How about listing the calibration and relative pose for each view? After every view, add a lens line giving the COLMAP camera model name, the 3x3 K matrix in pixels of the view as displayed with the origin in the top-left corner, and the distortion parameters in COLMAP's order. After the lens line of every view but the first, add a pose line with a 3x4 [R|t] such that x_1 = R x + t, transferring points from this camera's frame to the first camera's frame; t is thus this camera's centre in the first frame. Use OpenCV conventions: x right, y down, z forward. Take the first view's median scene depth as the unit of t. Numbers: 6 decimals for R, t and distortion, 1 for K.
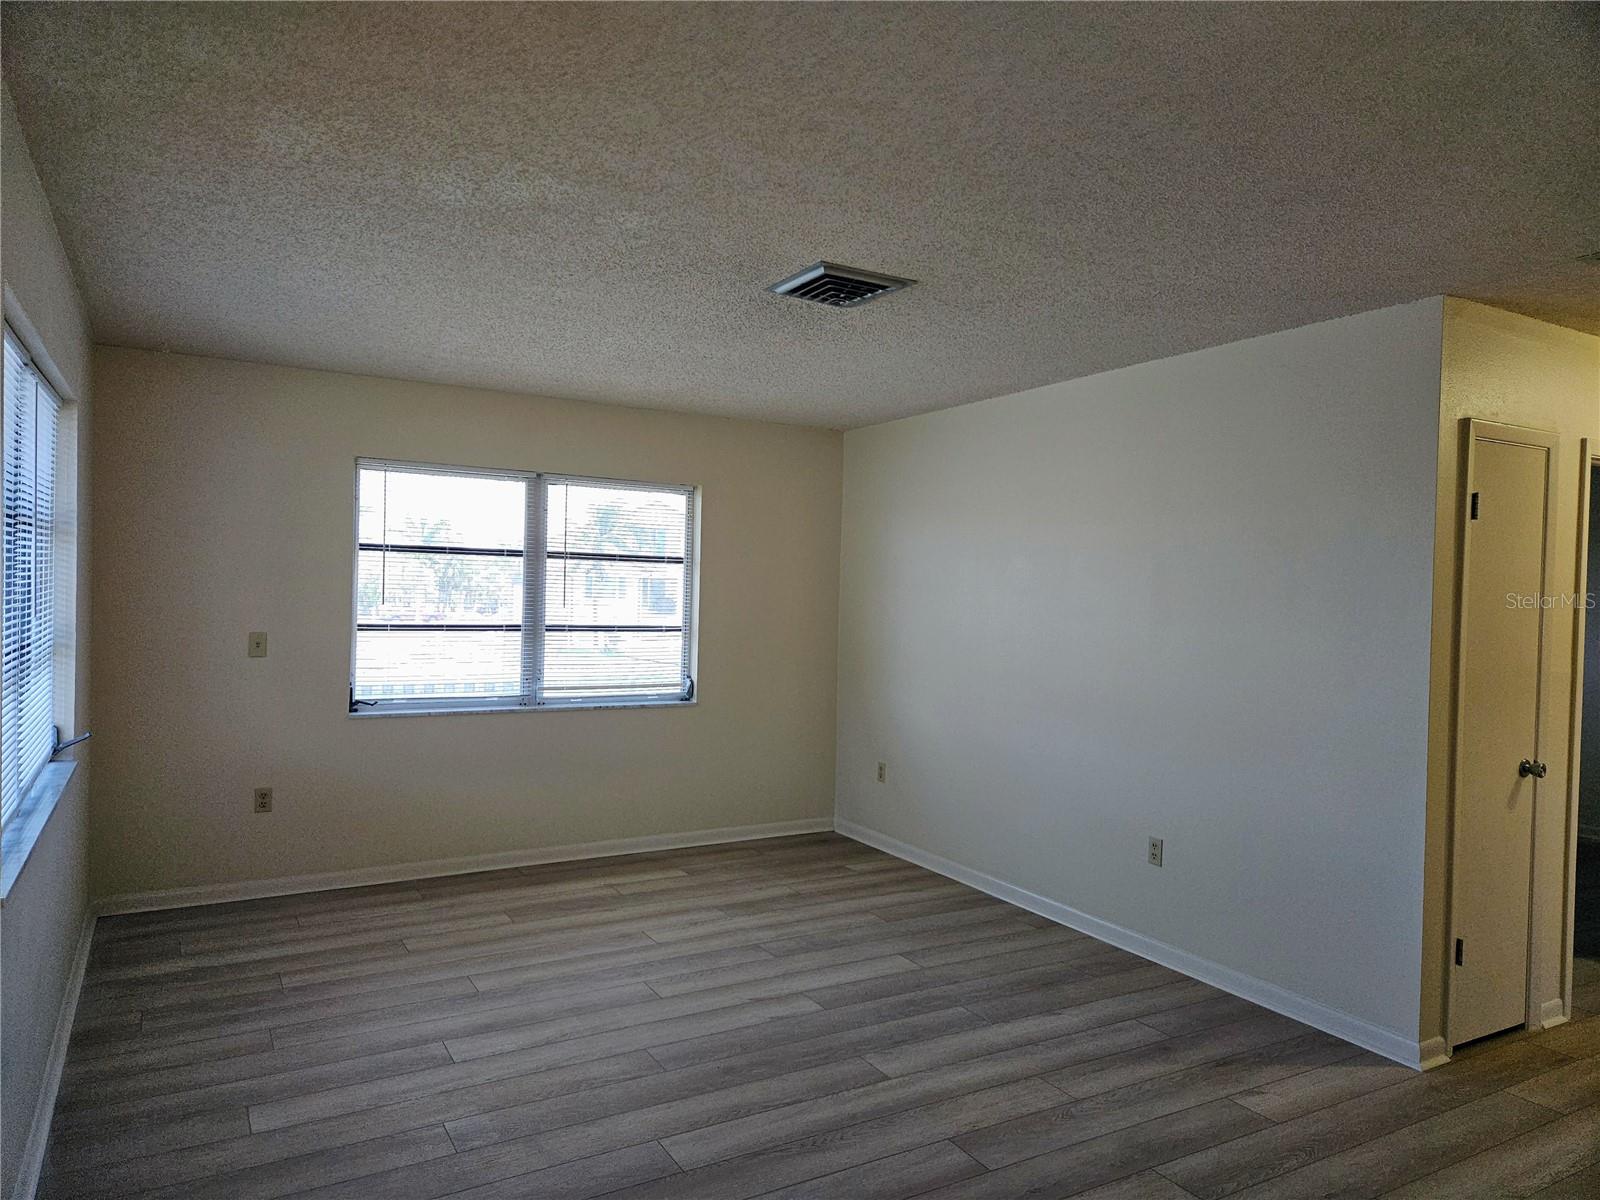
lens RADIAL K [[1065.6, 0, 788.1], [0, 1065.6, 609.2], [0, 0, 1]] dist [0.078015, -0.067556]
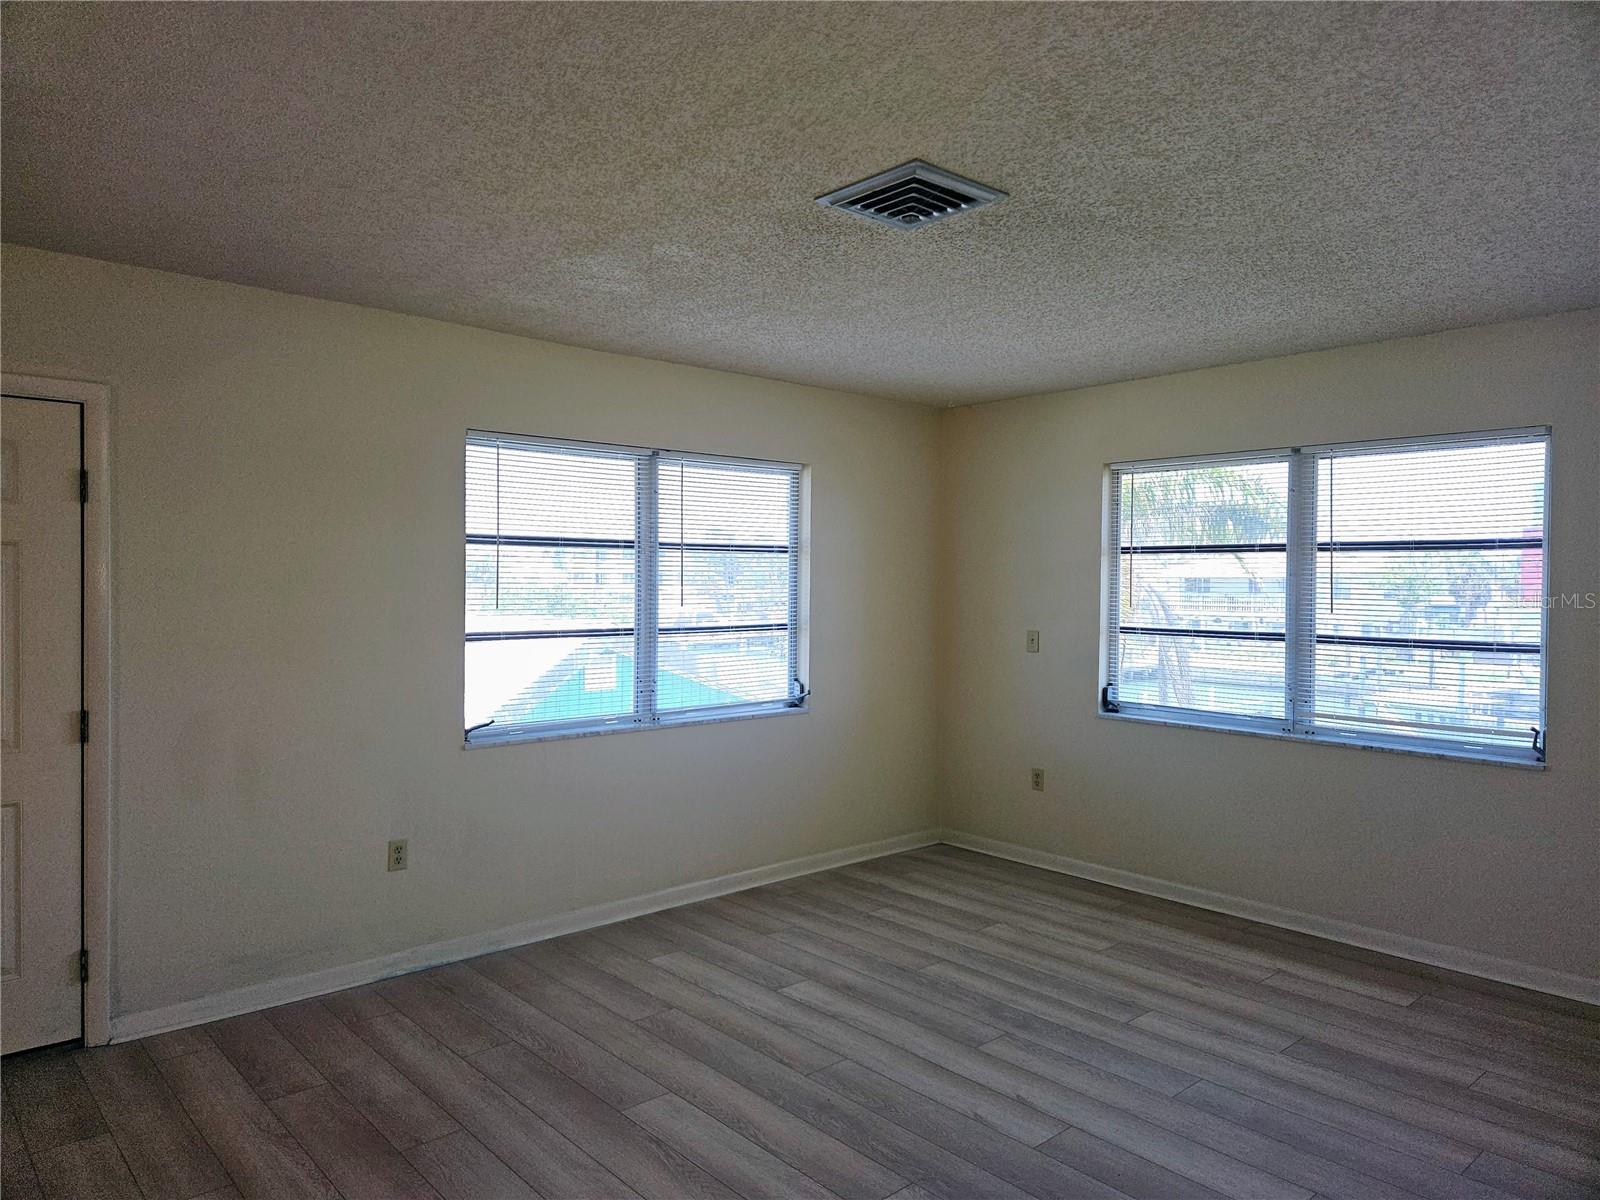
lens RADIAL K [[1065.6, 0, 788.1], [0, 1065.6, 609.2], [0, 0, 1]] dist [0.078015, -0.067556]
pose [[0.206531, 0.005382, -0.978425, 0.577158], [-0.023877, 0.999715, 0.000459, 0.005419], [0.978149, 0.023267, 0.206601, 0.536199]]
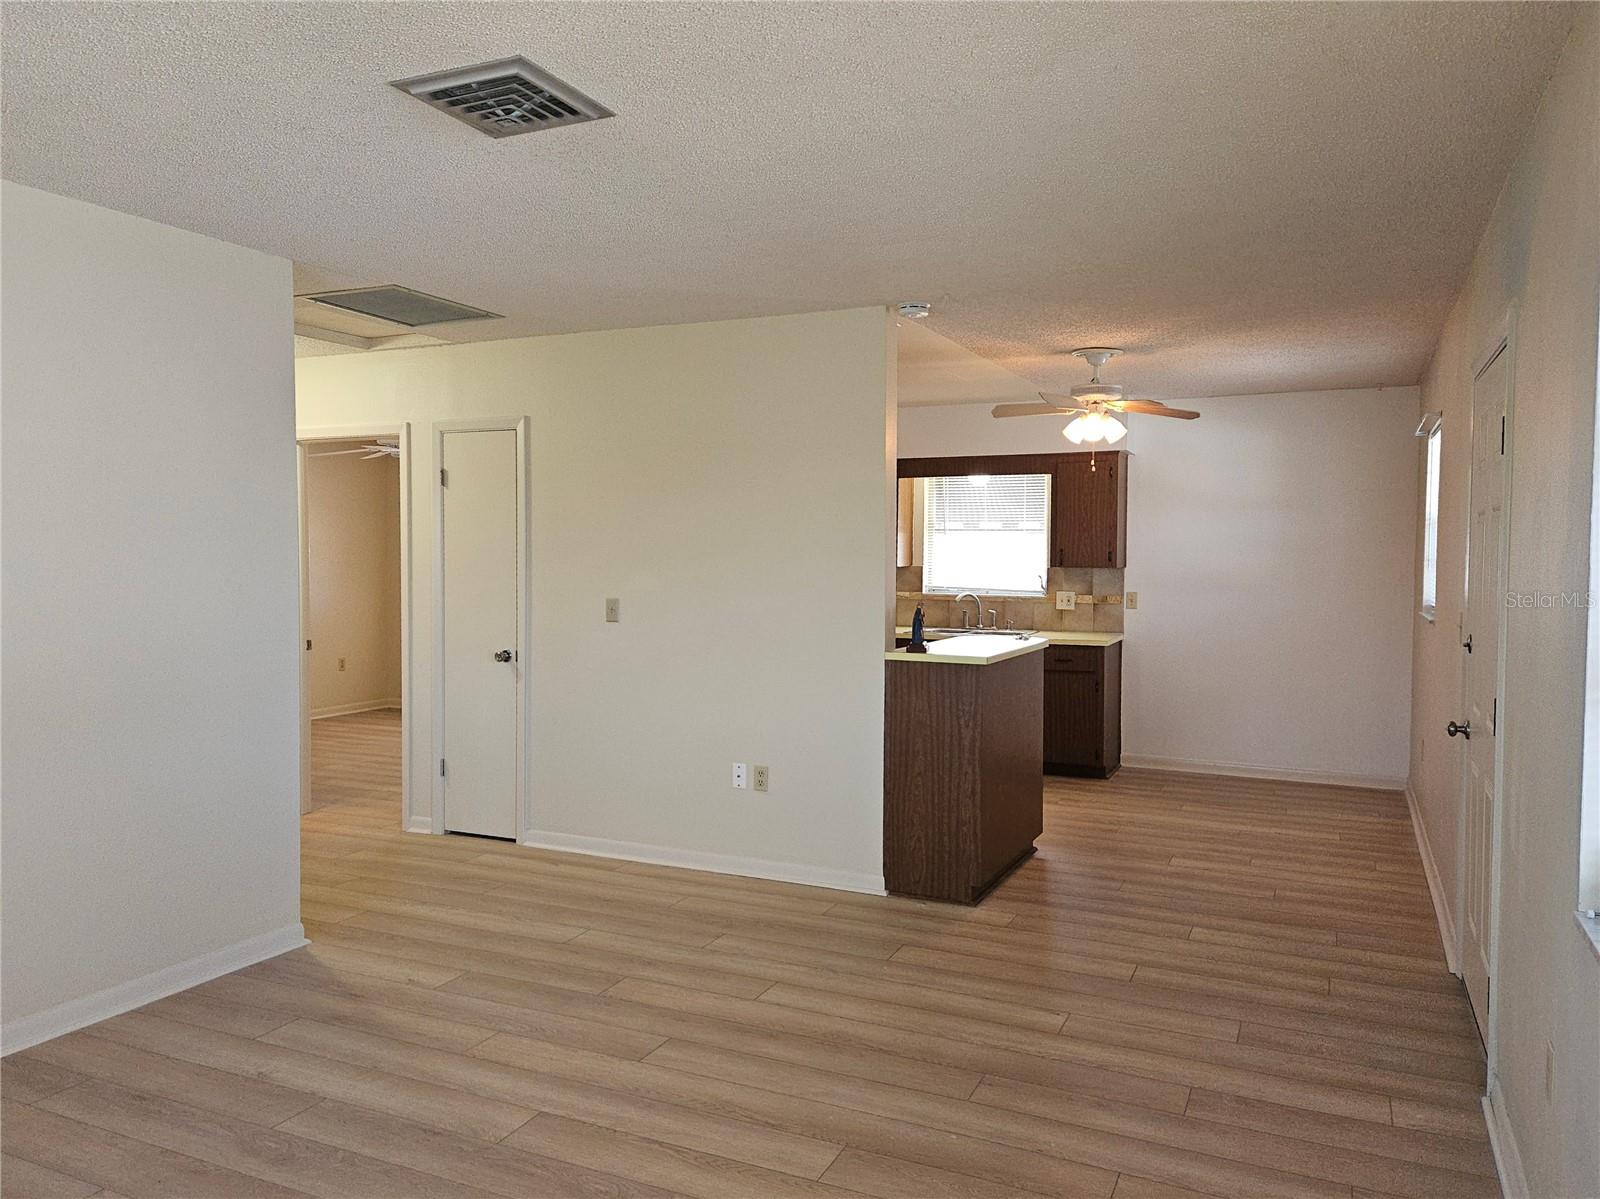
lens RADIAL K [[1162.4, 0, 800.0], [0, 1162.4, 599.5], [0, 0, 1]] dist [0.086455, -0.079345]
pose [[-0.584539, -0.058680, 0.809241, -0.510207], [-0.002909, 0.997526, 0.070232, -0.018624], [-0.811361, 0.038699, -0.583263, 0.934513]]
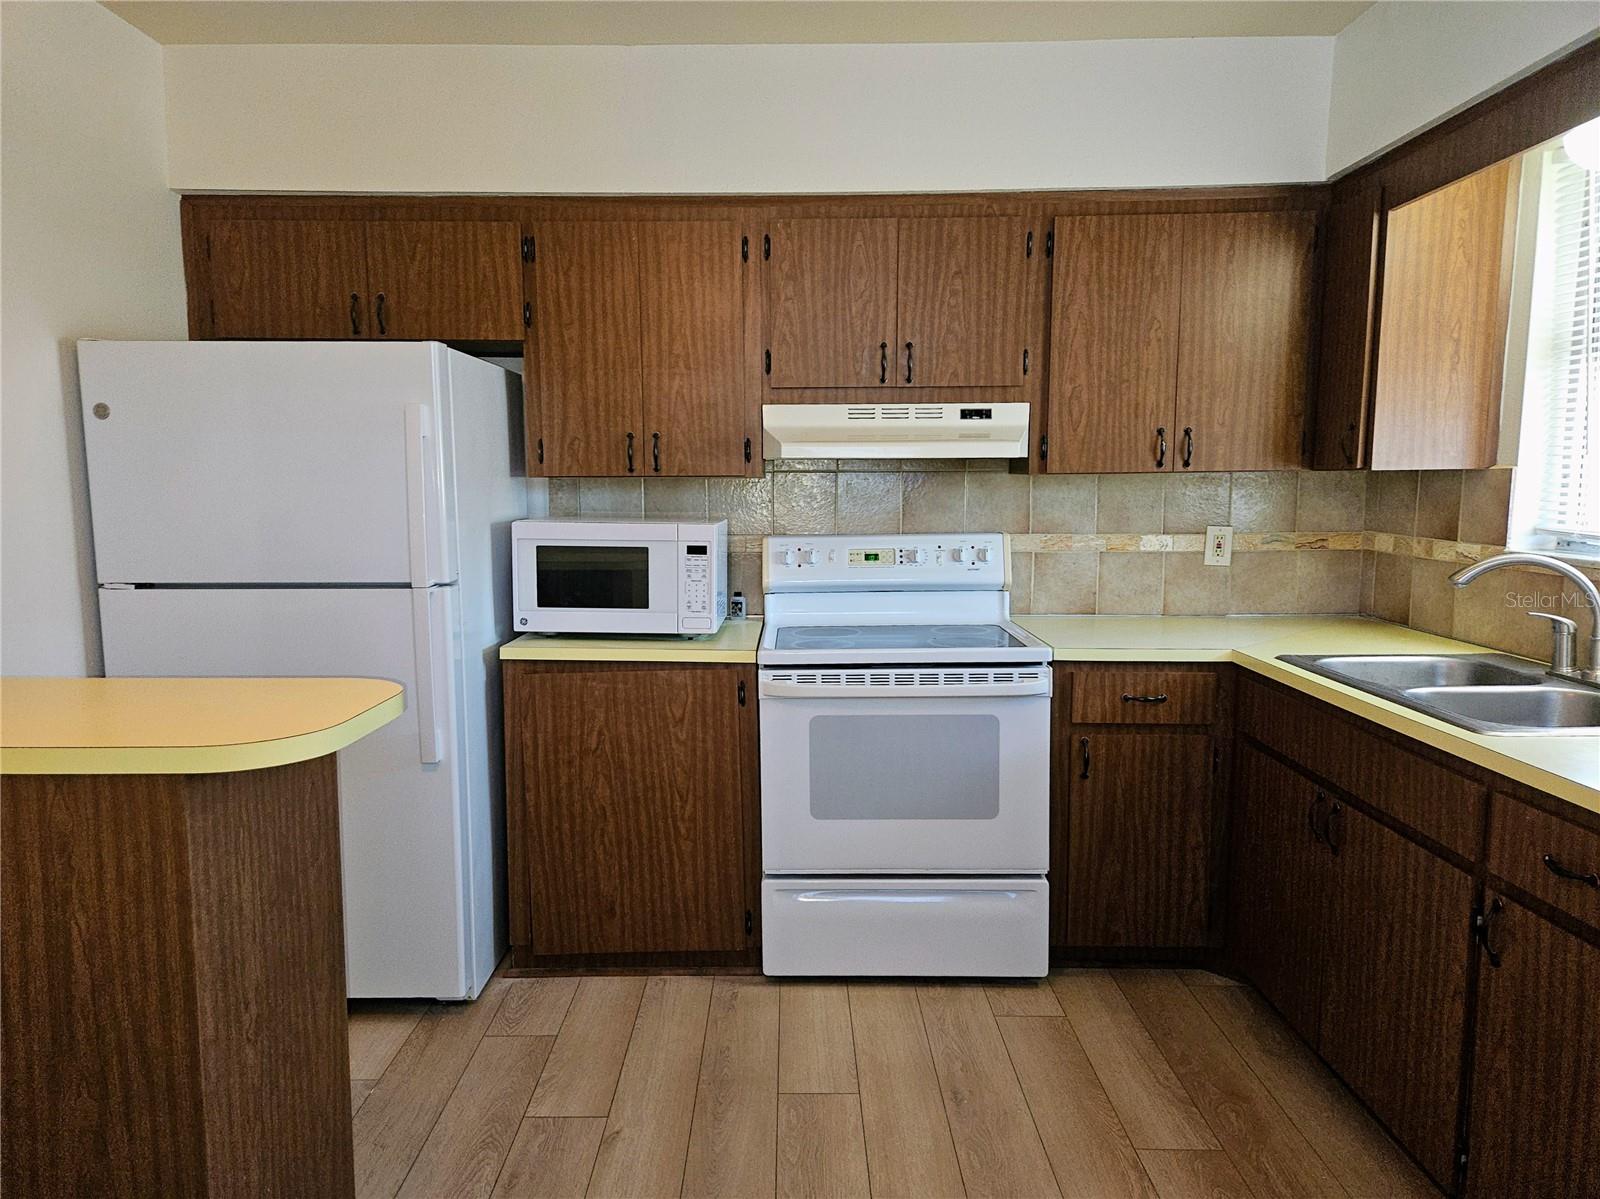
lens RADIAL K [[1080.8, 0, 777.9], [0, 1080.8, 609.0], [0, 0, 1]] dist [0.087537, -0.072775]
pose [[0.503955, -0.128240, 0.854157, 0.145766], [0.032400, 0.991027, 0.129673, 0.040582], [-0.863122, -0.037674, 0.503588, -0.221833]]
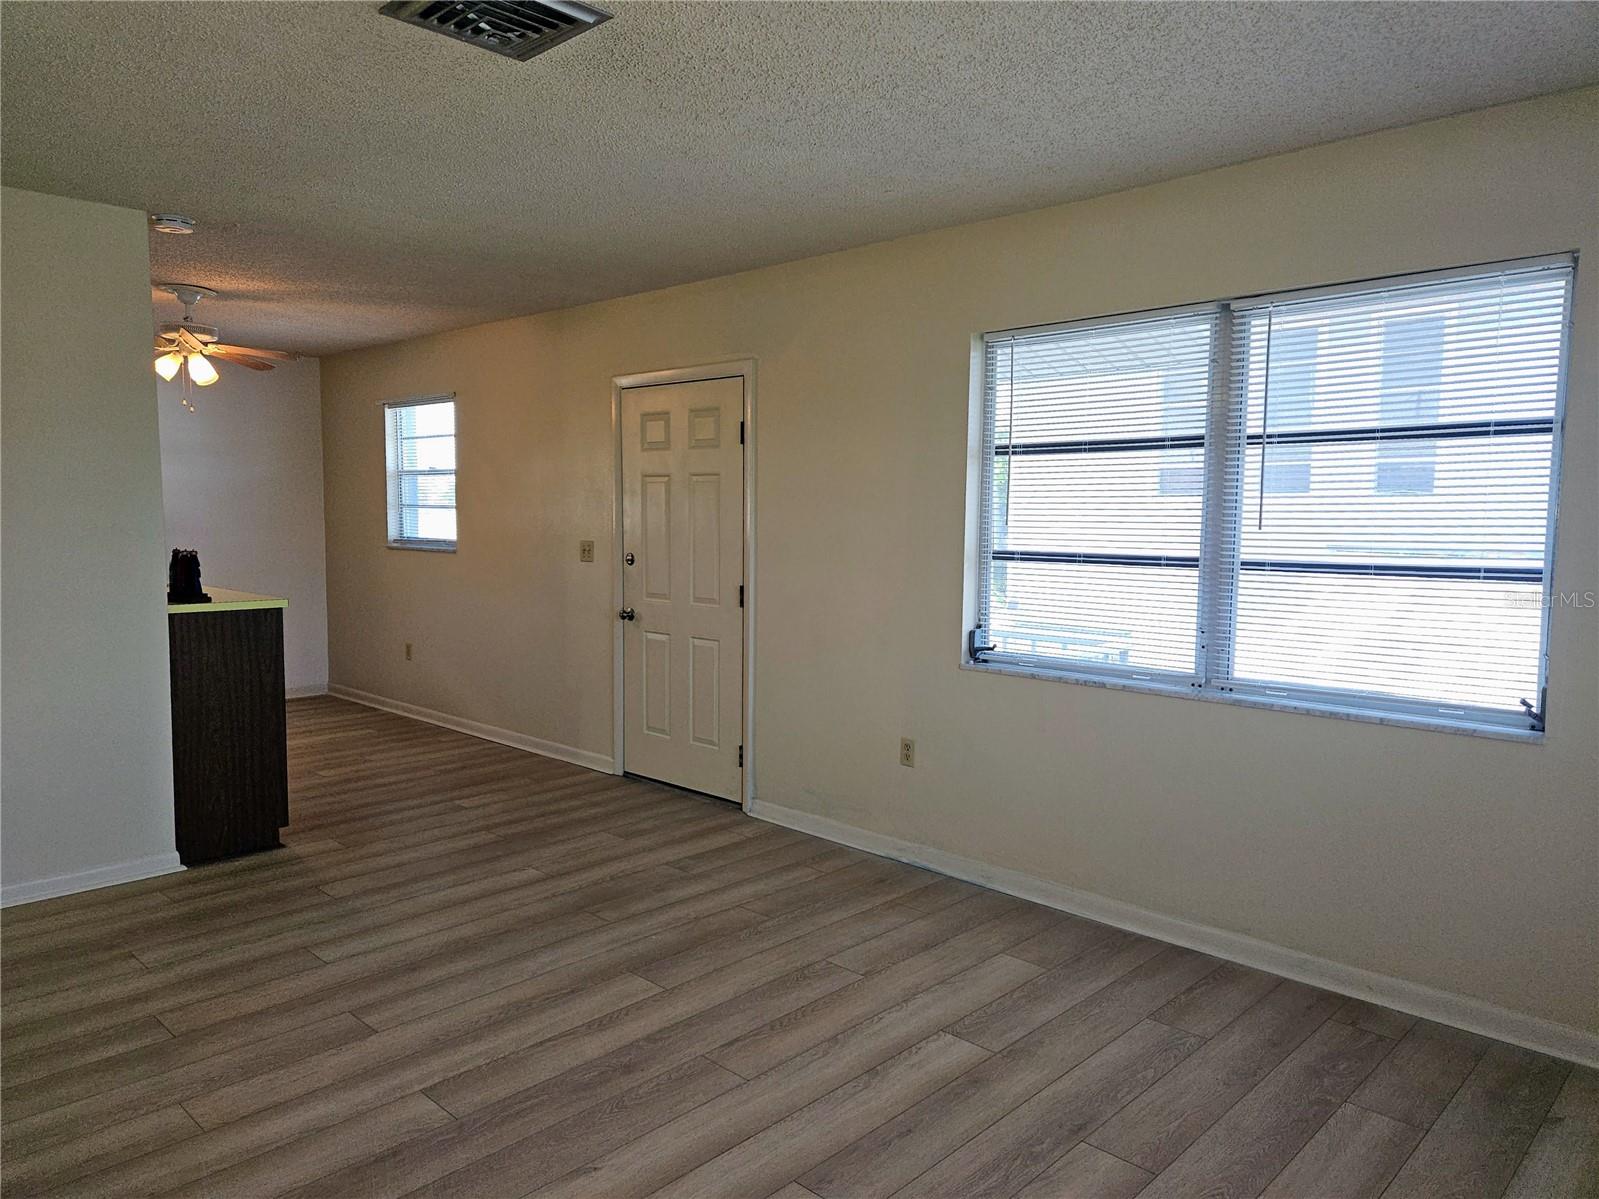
lens RADIAL K [[1080.1, 0, 777.4], [0, 1080.1, 609.0], [0, 0, 1]] dist [0.087537, -0.072775]
pose [[-0.961421, -0.003330, -0.275060, 0.046039], [-0.033908, 0.993736, 0.106488, -0.007598], [0.272982, 0.111706, -0.955512, 1.242181]]
